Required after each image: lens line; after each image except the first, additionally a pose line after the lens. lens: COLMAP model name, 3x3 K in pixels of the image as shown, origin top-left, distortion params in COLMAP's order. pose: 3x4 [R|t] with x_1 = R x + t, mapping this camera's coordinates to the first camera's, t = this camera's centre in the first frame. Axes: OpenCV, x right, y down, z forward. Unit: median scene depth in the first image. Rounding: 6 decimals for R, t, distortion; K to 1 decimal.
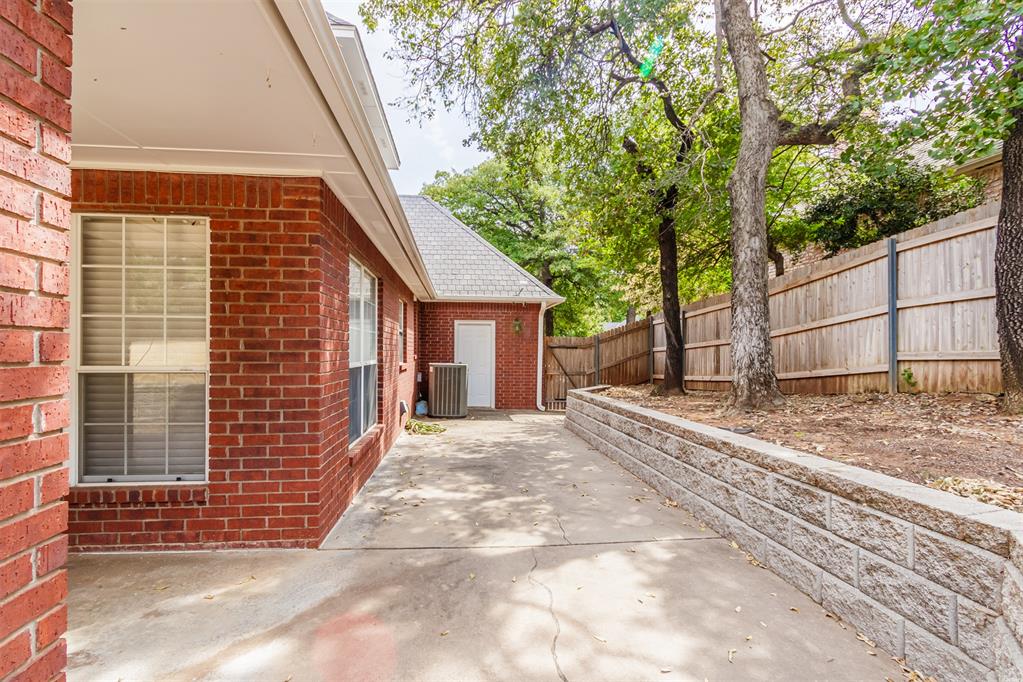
lens RADIAL K [[467.0, 0, 500.9], [0, 467.0, 345.6], [0, 0, 1]] dist [-0.002104, -0.000661]
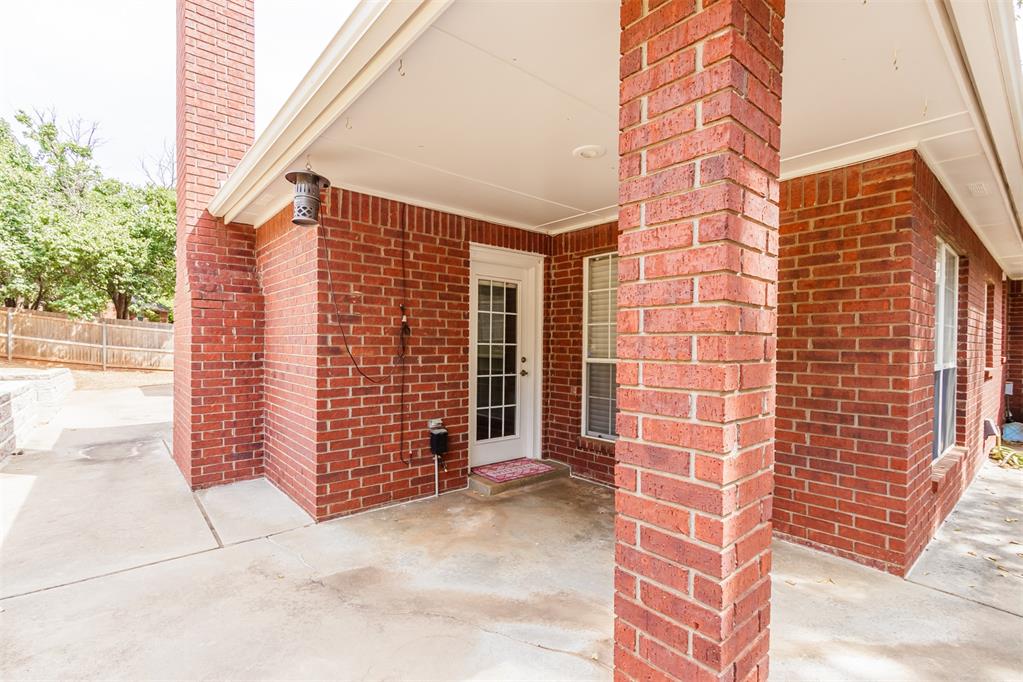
lens RADIAL K [[467.0, 0, 502.2], [0, 467.0, 348.0], [0, 0, 1]] dist [-0.002104, -0.000661]
pose [[0.560365, 0.005471, -0.828228, -0.095427], [0.002494, 0.999963, 0.008293, -0.003166], [0.828242, -0.006713, 0.560331, -0.105903]]
